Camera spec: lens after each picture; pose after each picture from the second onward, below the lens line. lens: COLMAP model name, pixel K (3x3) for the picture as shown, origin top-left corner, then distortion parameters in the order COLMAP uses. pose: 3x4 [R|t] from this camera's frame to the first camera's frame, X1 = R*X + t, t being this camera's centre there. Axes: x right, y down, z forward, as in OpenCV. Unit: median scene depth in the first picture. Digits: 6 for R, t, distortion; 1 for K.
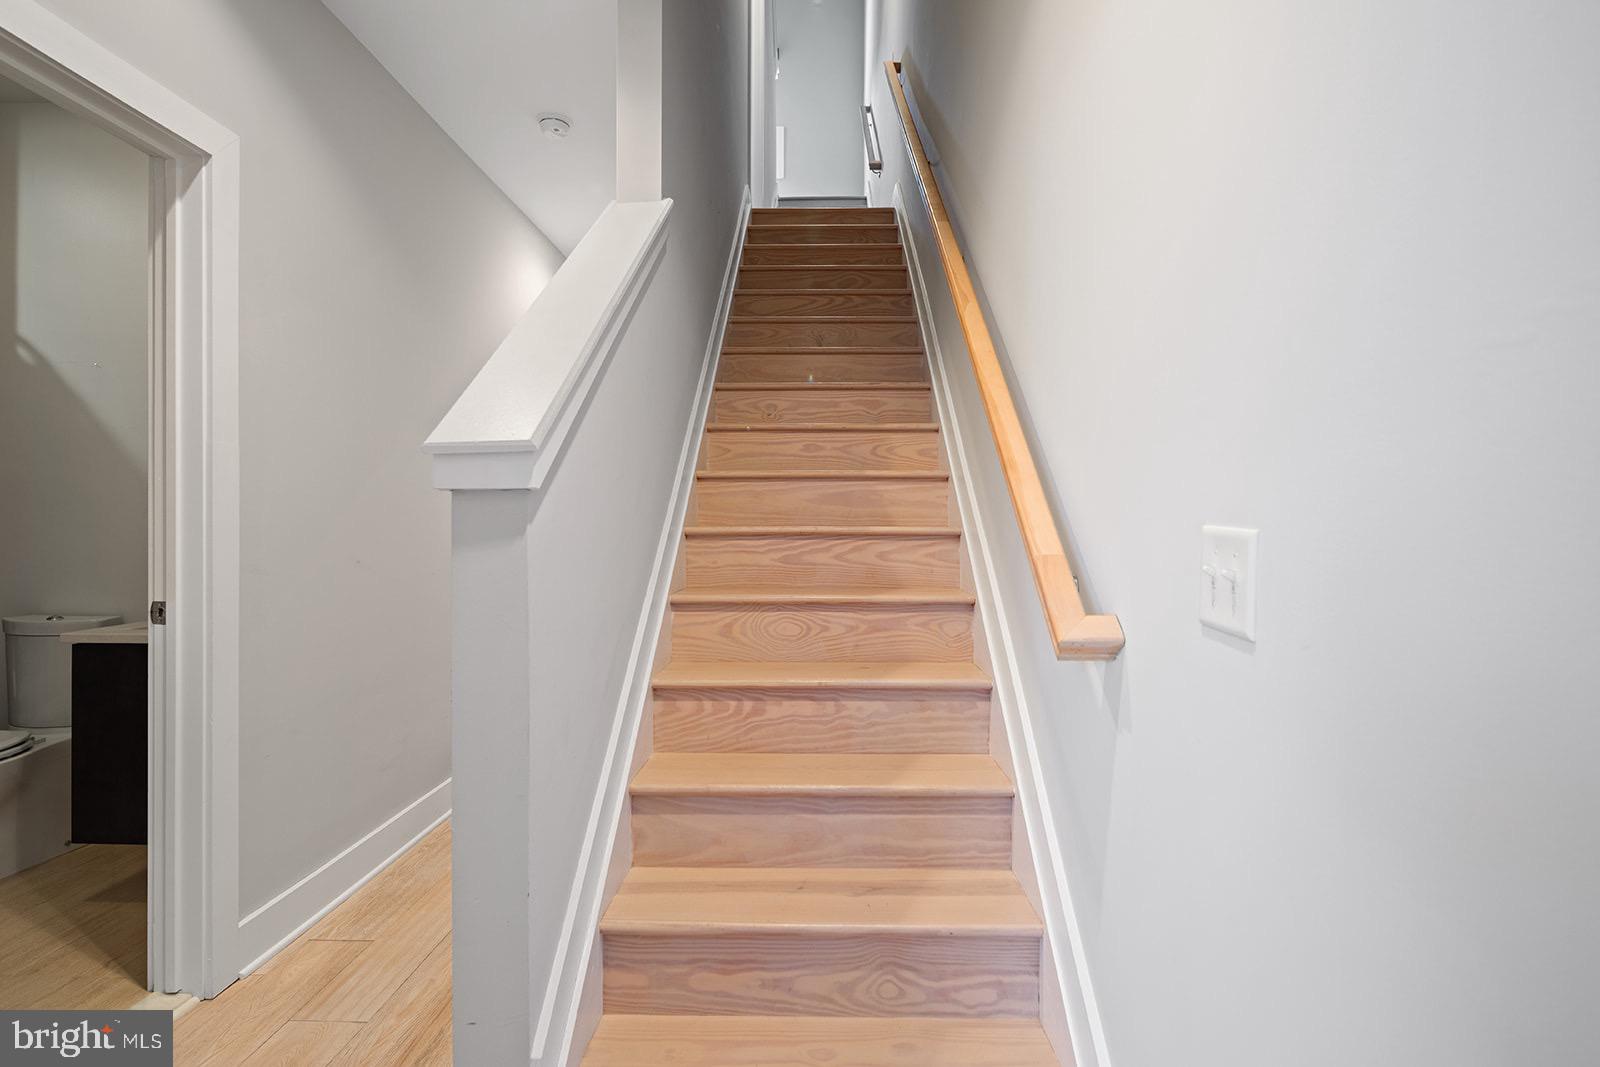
lens RADIAL K [[780.3, 0, 809.3], [0, 780.3, 528.5], [0, 0, 1]] dist [0.000717, -0.000076]
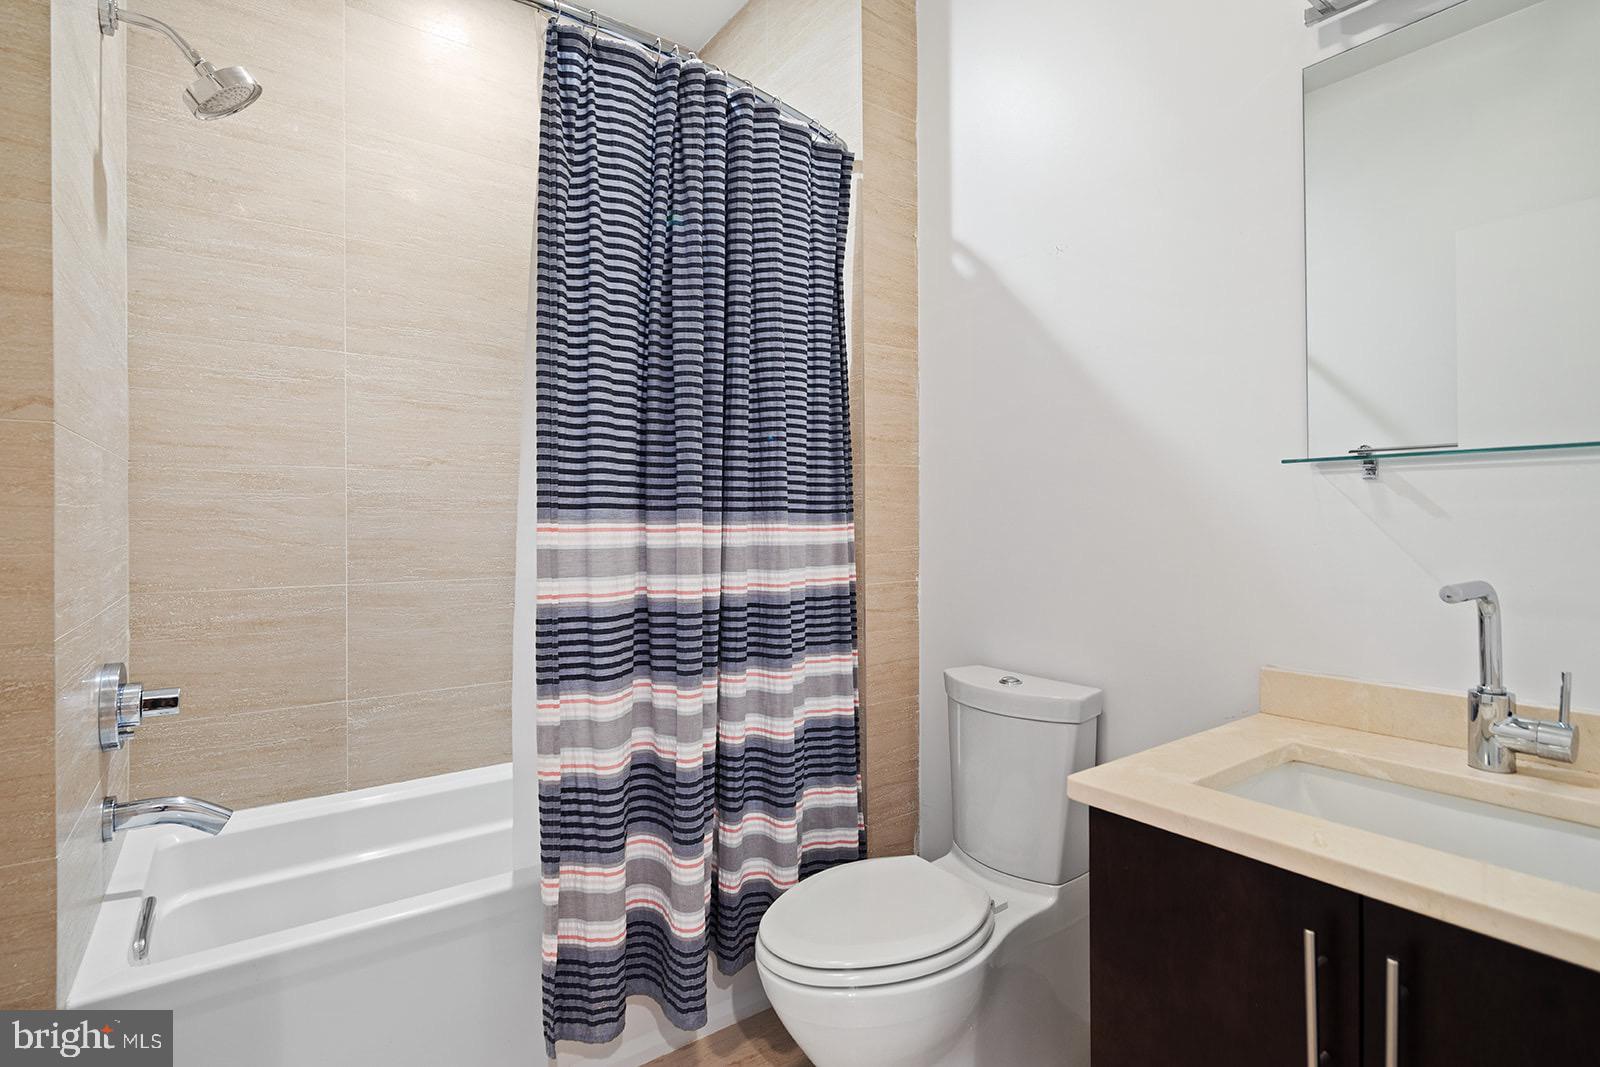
lens RADIAL K [[780.3, 0, 809.3], [0, 780.3, 528.5], [0, 0, 1]] dist [0.000717, -0.000076]
pose [[0.609366, -0.001521, -0.792887, -0.592693], [0.002196, 0.999998, -0.000231, 0.000382], [0.792886, -0.001600, 0.609368, 0.523746]]
